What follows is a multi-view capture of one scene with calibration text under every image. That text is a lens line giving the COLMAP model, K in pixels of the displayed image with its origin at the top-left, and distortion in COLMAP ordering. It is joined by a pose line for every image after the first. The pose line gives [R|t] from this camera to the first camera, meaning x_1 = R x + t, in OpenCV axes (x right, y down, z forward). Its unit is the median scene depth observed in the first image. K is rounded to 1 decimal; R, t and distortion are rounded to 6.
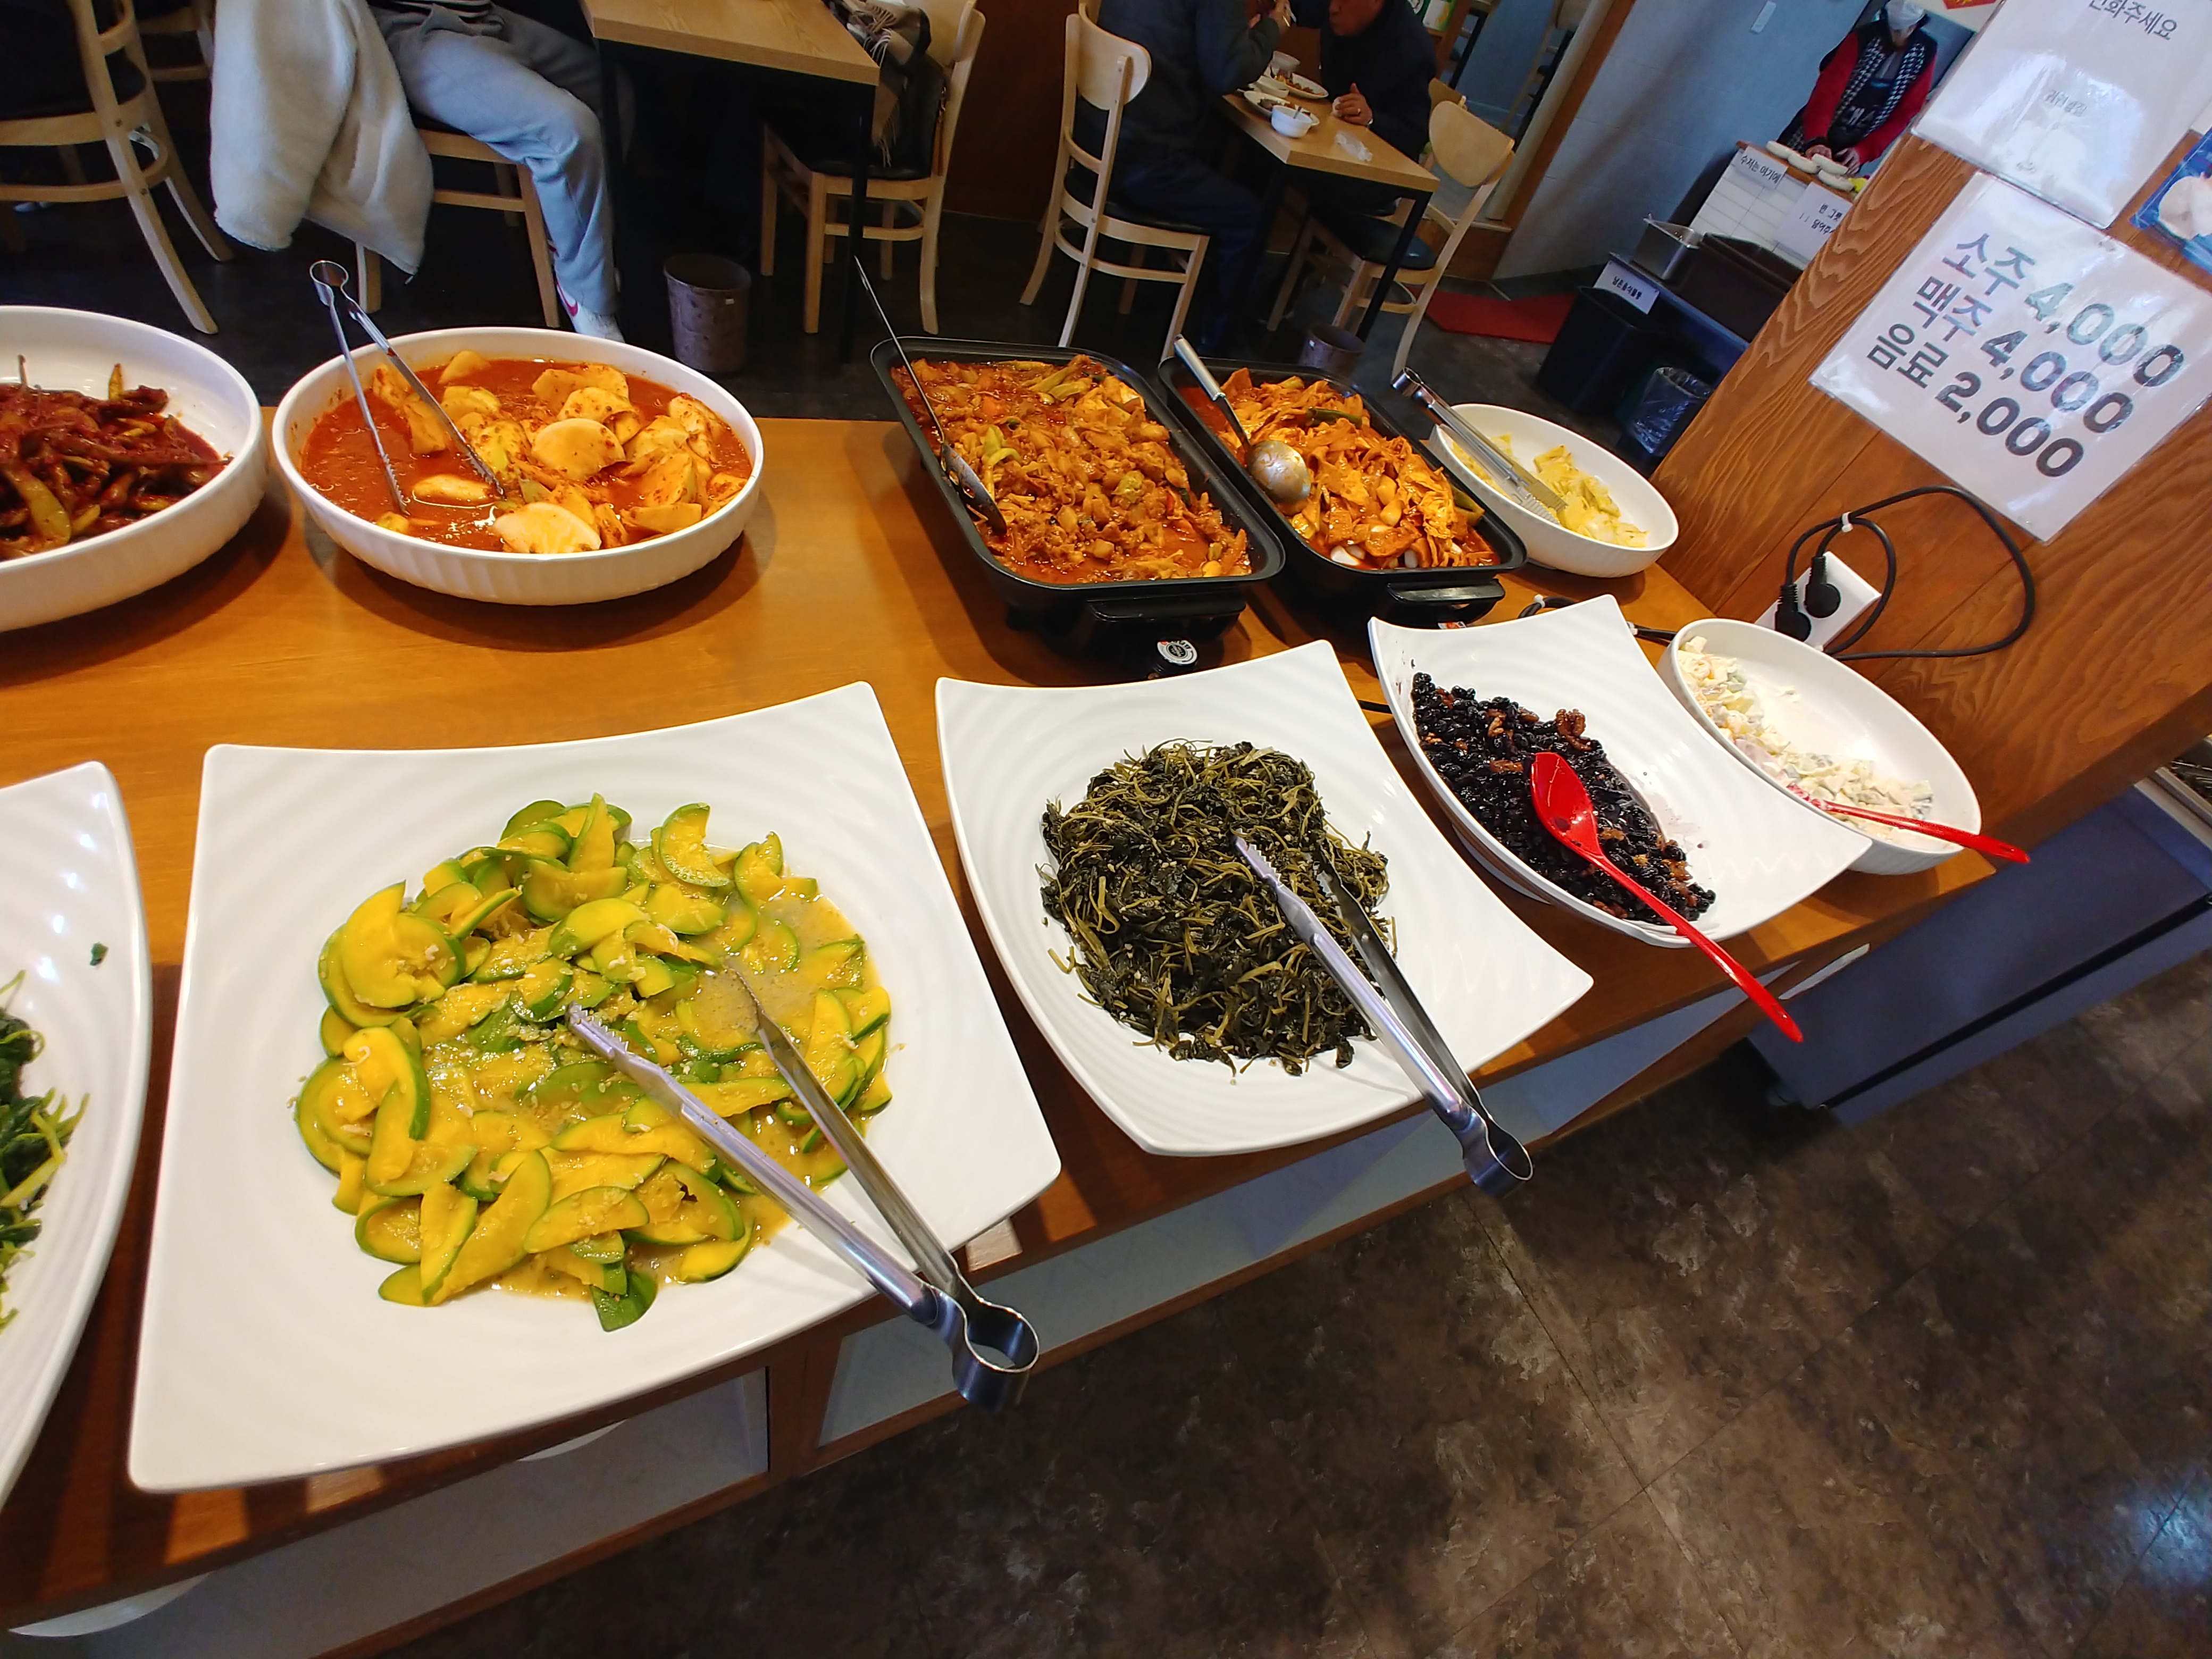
lens RADIAL K [[943.9, 0, 1100.1], [0, 943.9, 837.0], [0, 0, 1]] dist [-0.031254, -0.000158]
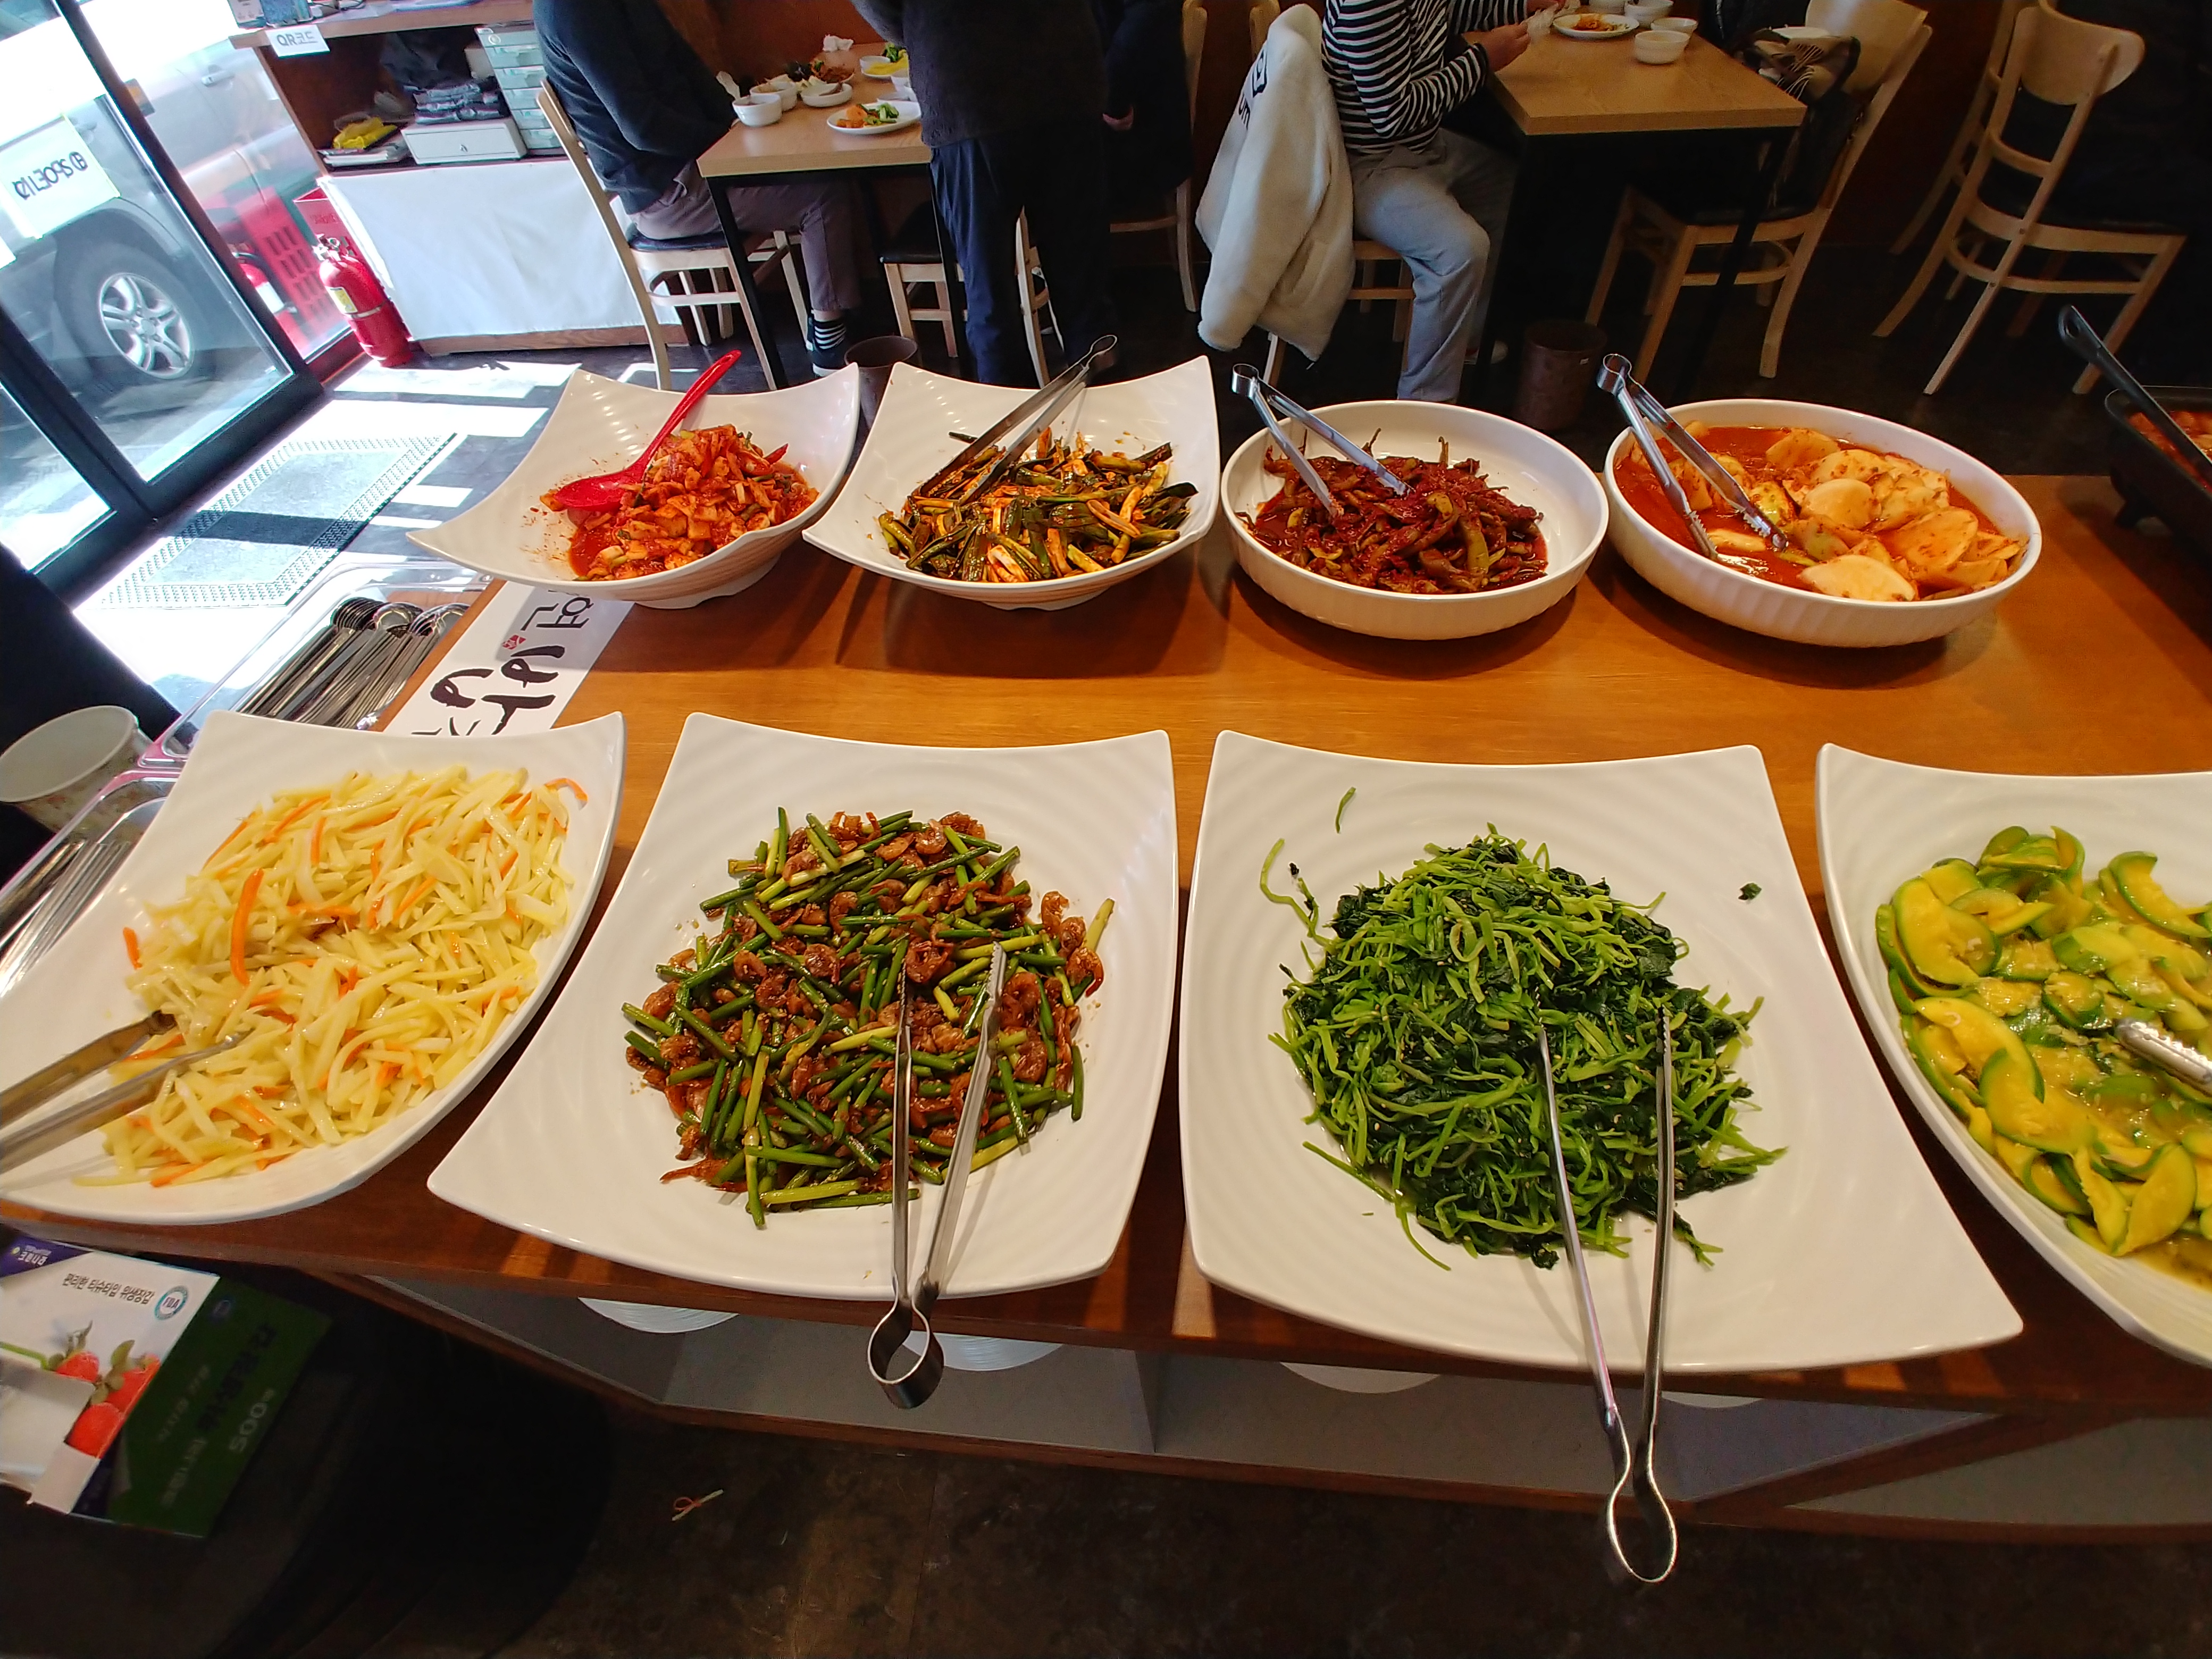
lens RADIAL K [[925.2, 0, 1106.0], [0, 925.2, 829.5], [0, 0, 1]] dist [-0.000119, -0.011146]
pose [[0.825879, 0.162525, -0.539916, -0.404676], [-0.190093, 0.981755, 0.004753, 0.072943], [0.530837, 0.098709, 0.841705, -0.211403]]
